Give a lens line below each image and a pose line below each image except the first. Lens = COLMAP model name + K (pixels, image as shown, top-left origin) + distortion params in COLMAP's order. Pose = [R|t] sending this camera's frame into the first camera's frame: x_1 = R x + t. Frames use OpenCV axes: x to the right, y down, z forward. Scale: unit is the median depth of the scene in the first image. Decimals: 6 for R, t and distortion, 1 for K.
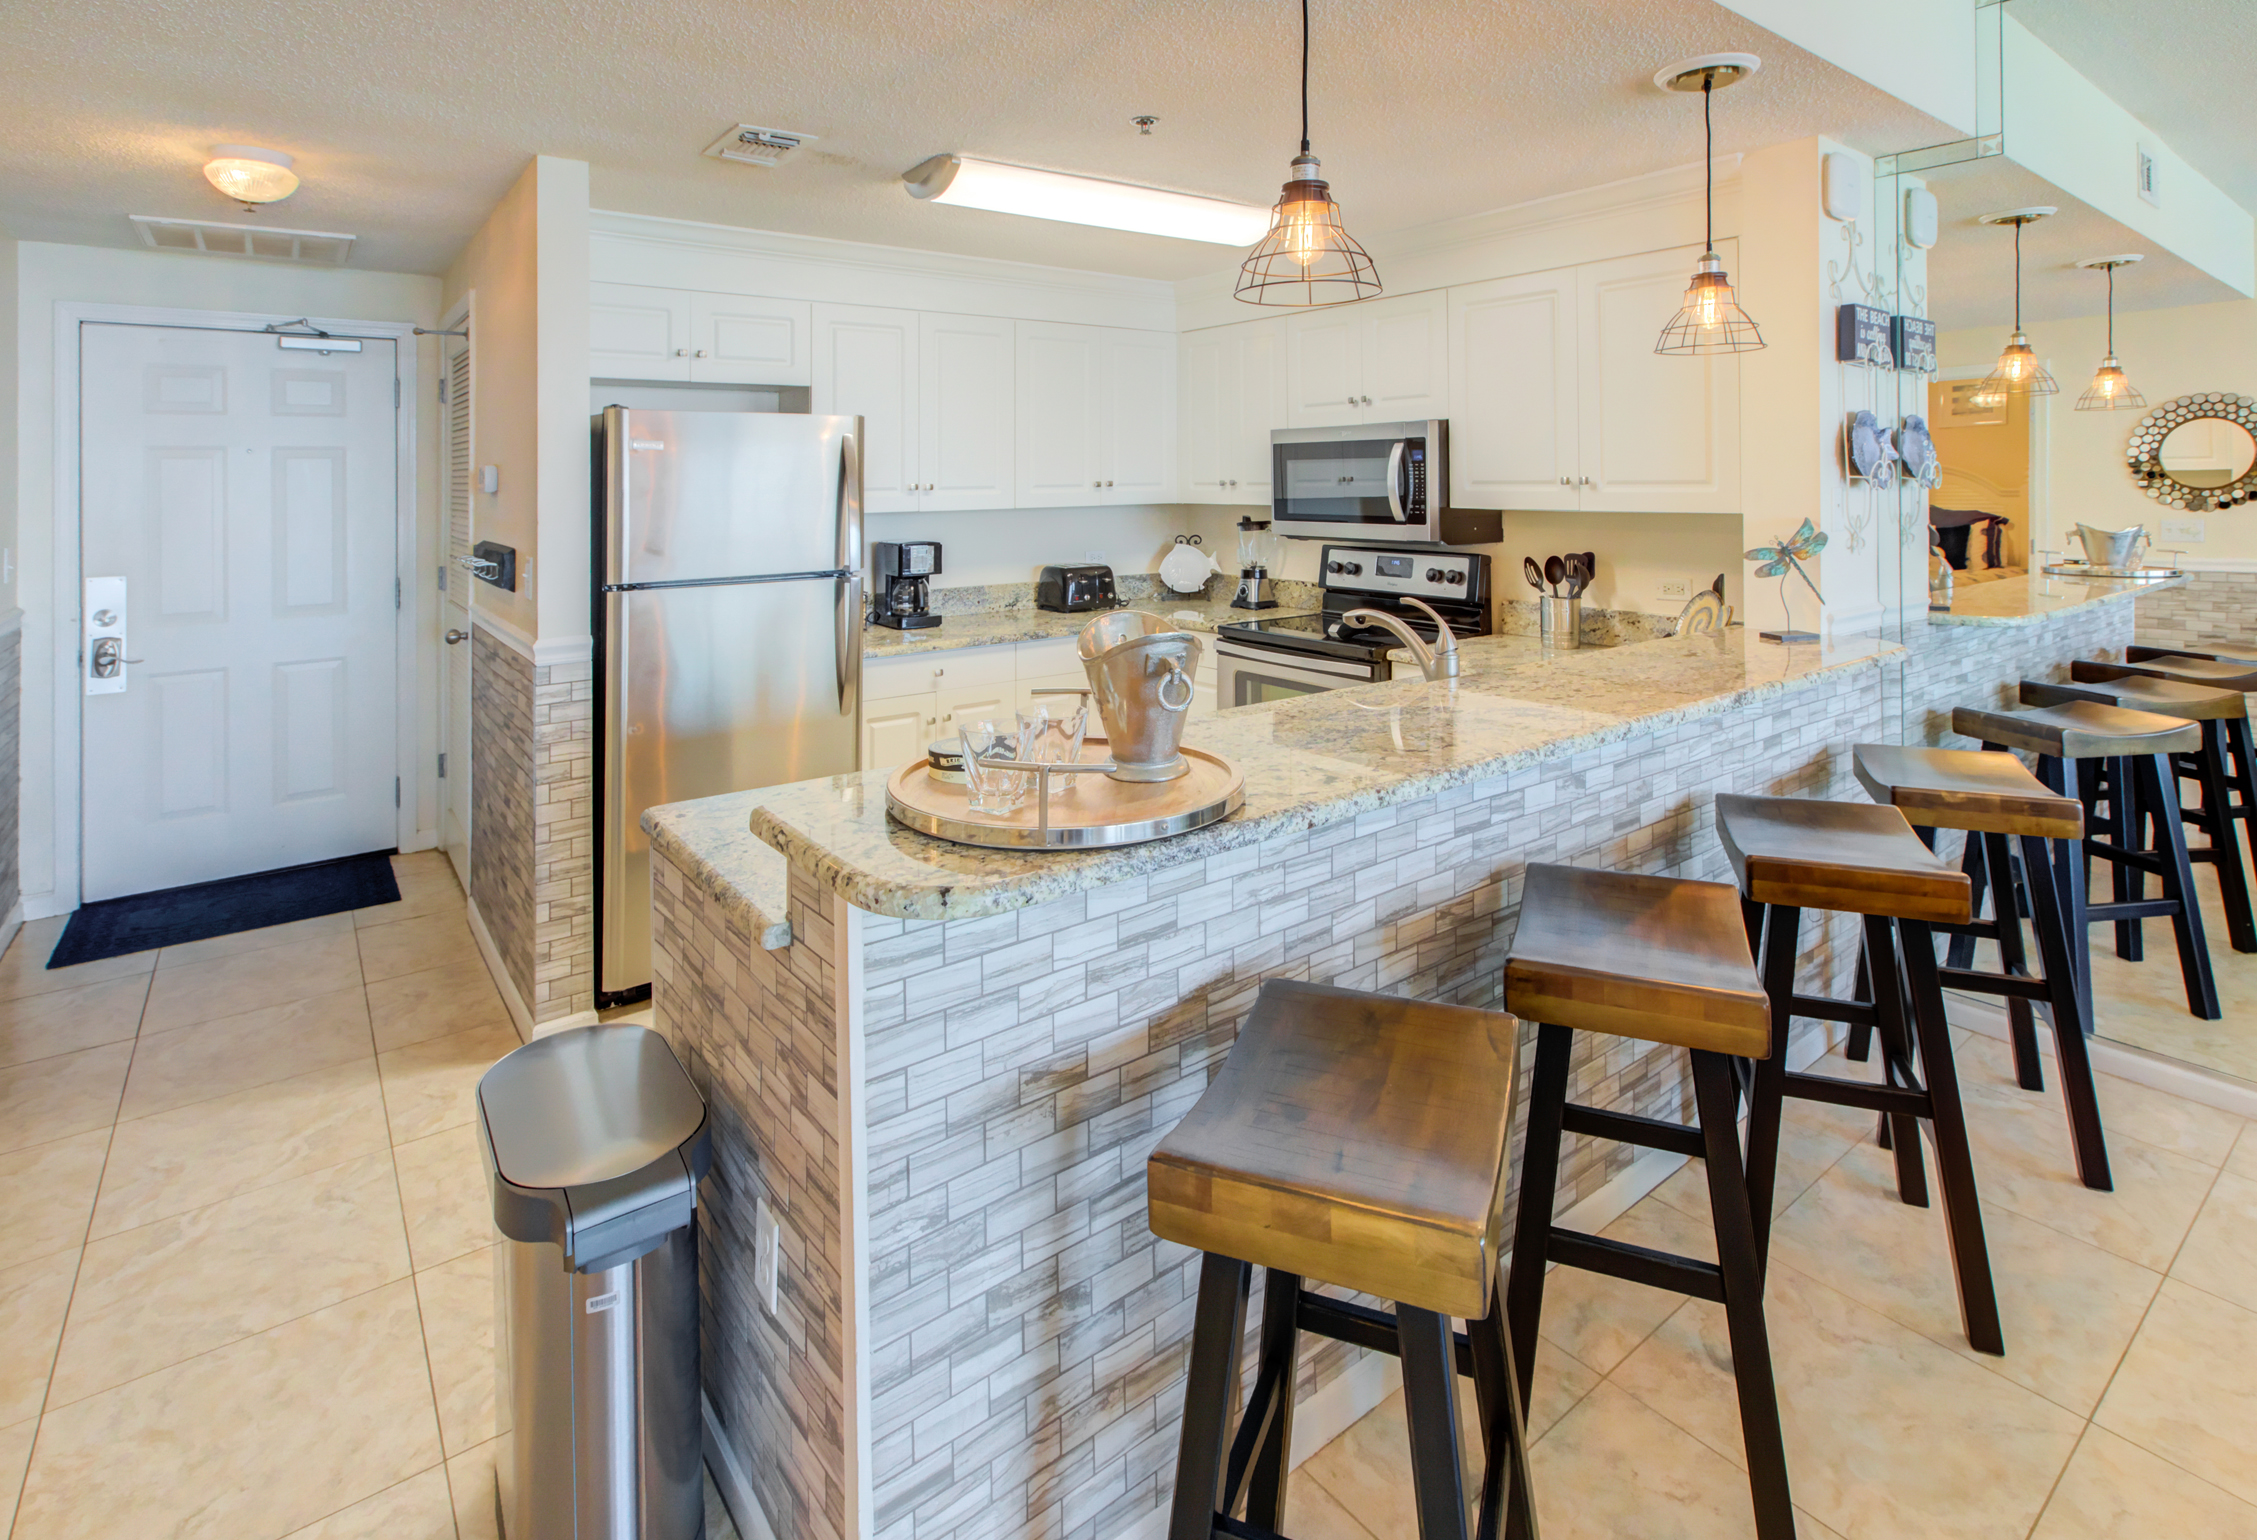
lens RADIAL K [[1088.5, 0, 1128.7], [0, 1088.5, 734.4], [0, 0, 1]] dist [-0.002024, -0.000619]
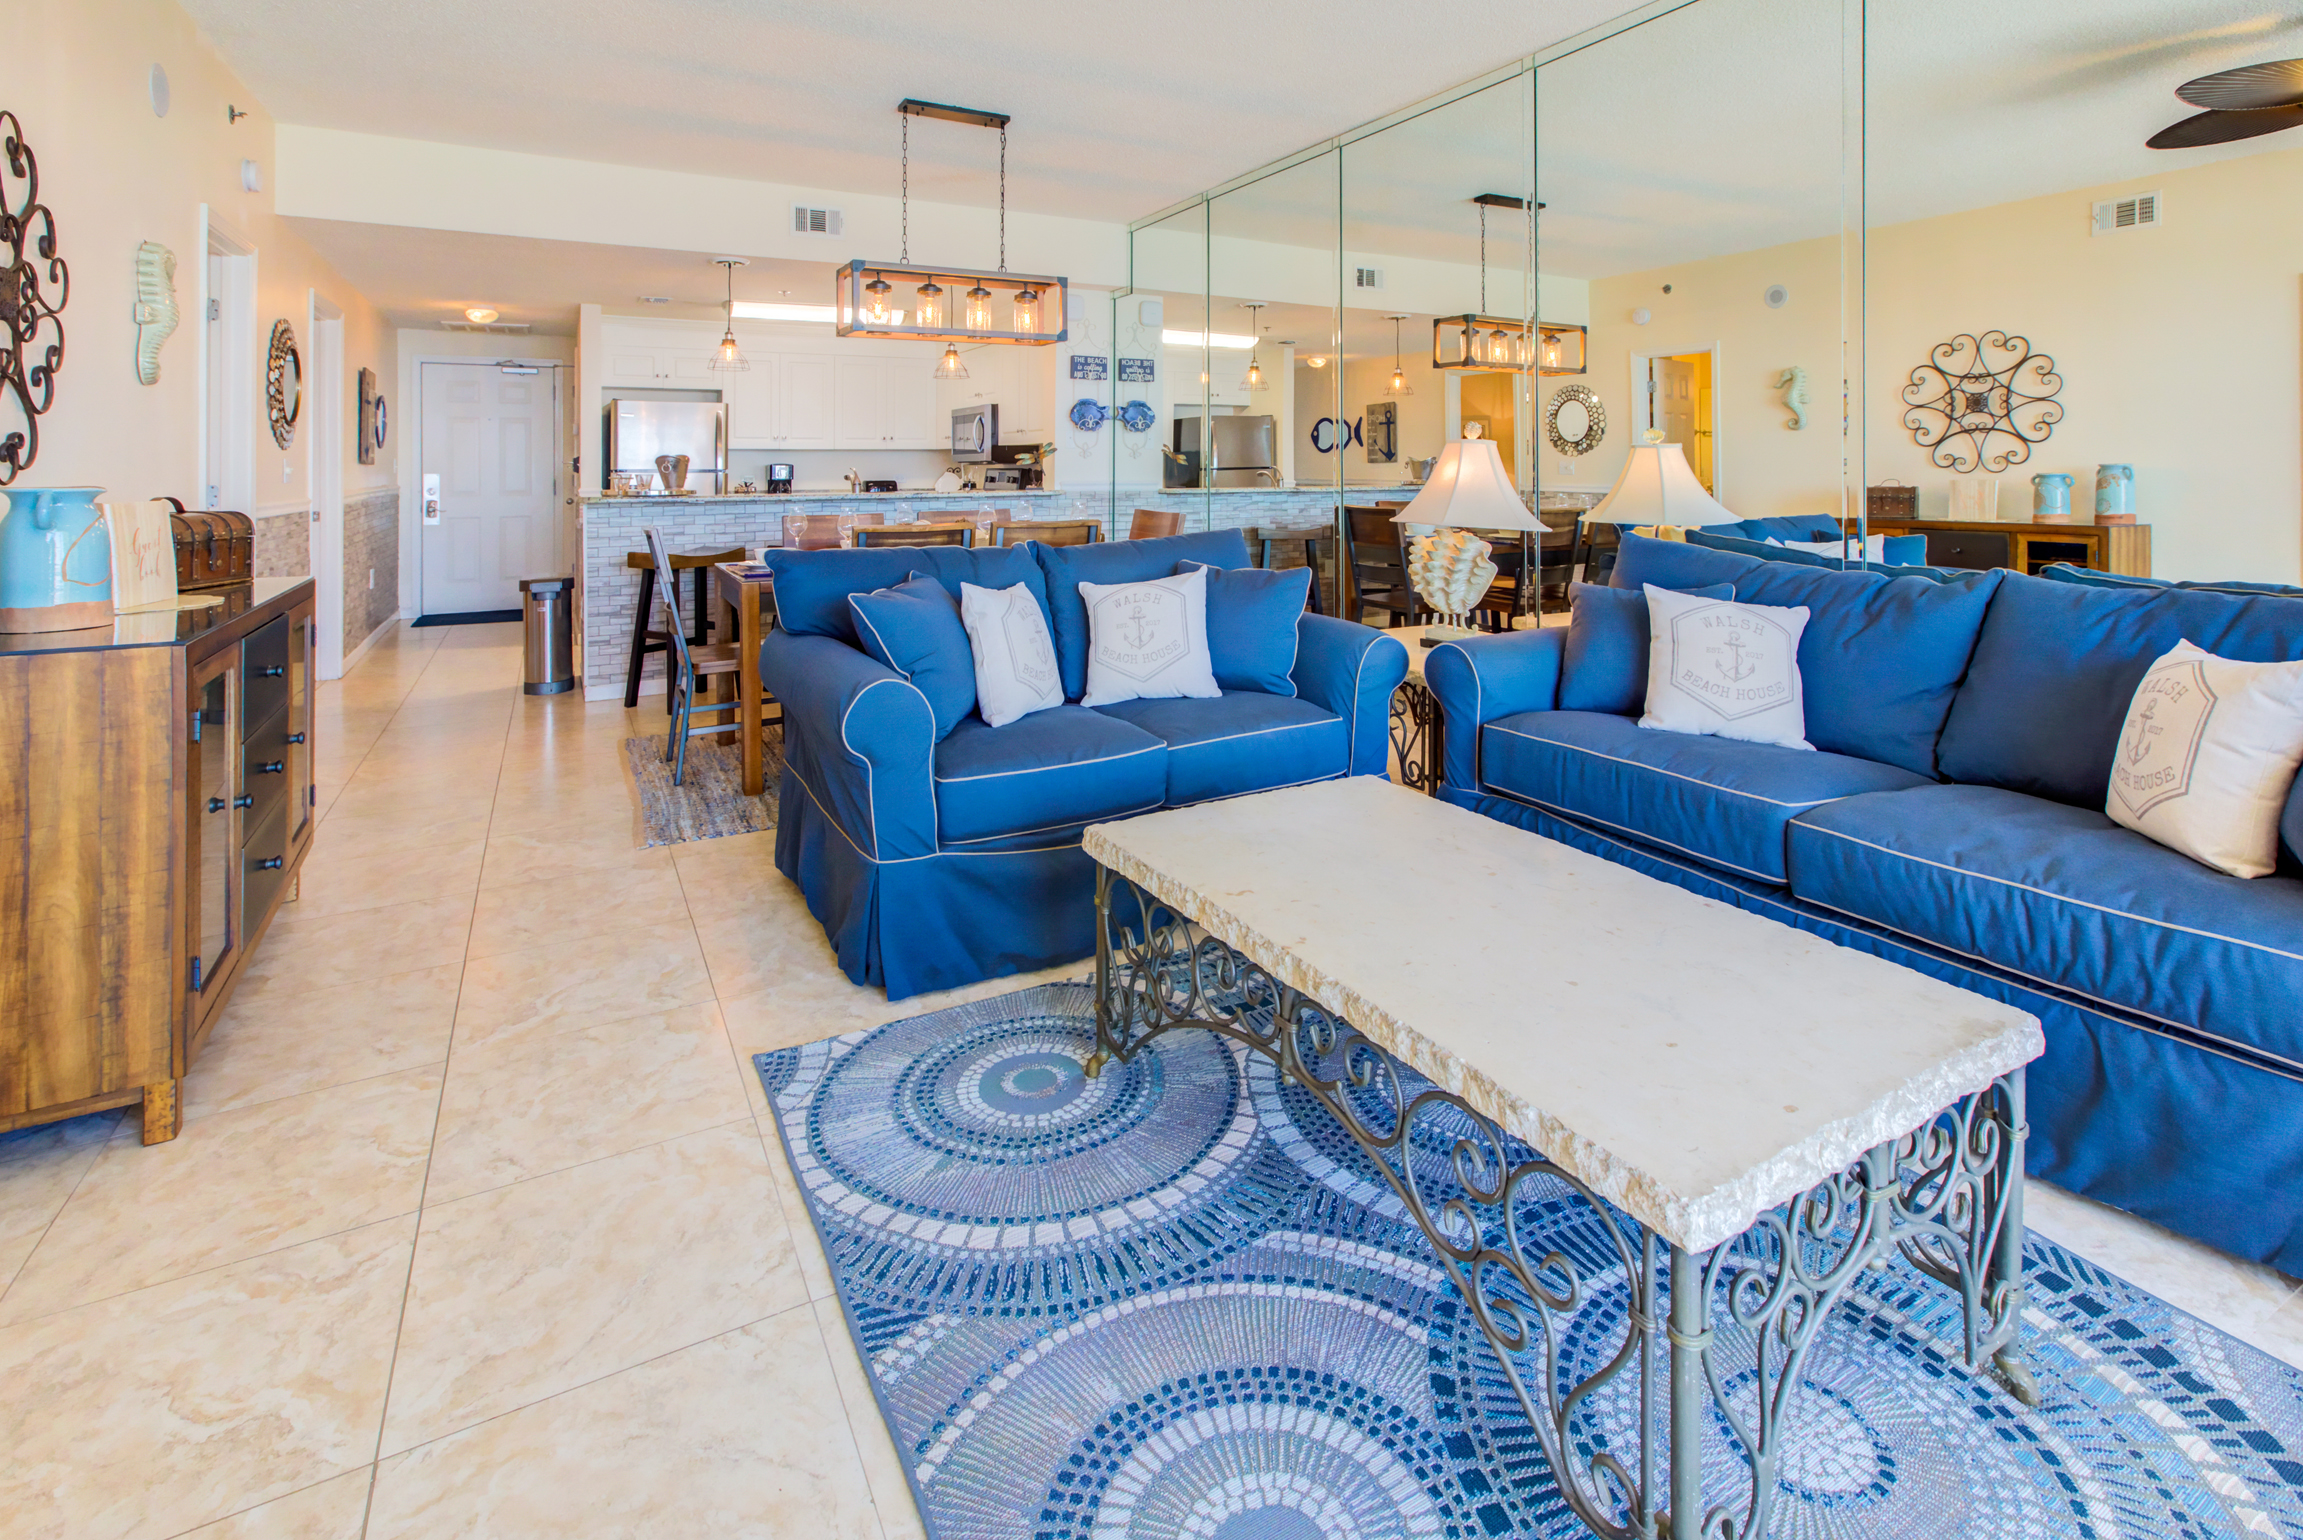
lens RADIAL K [[1091.1, 0, 1151.5], [0, 1091.1, 770.0], [0, 0, 1]] dist [-0.001210, 0.020027]
pose [[0.986384, 0.043461, -0.158614, 1.017529], [-0.037319, 0.998441, 0.041501, 0.344679], [0.160171, -0.035017, 0.986468, -1.133633]]
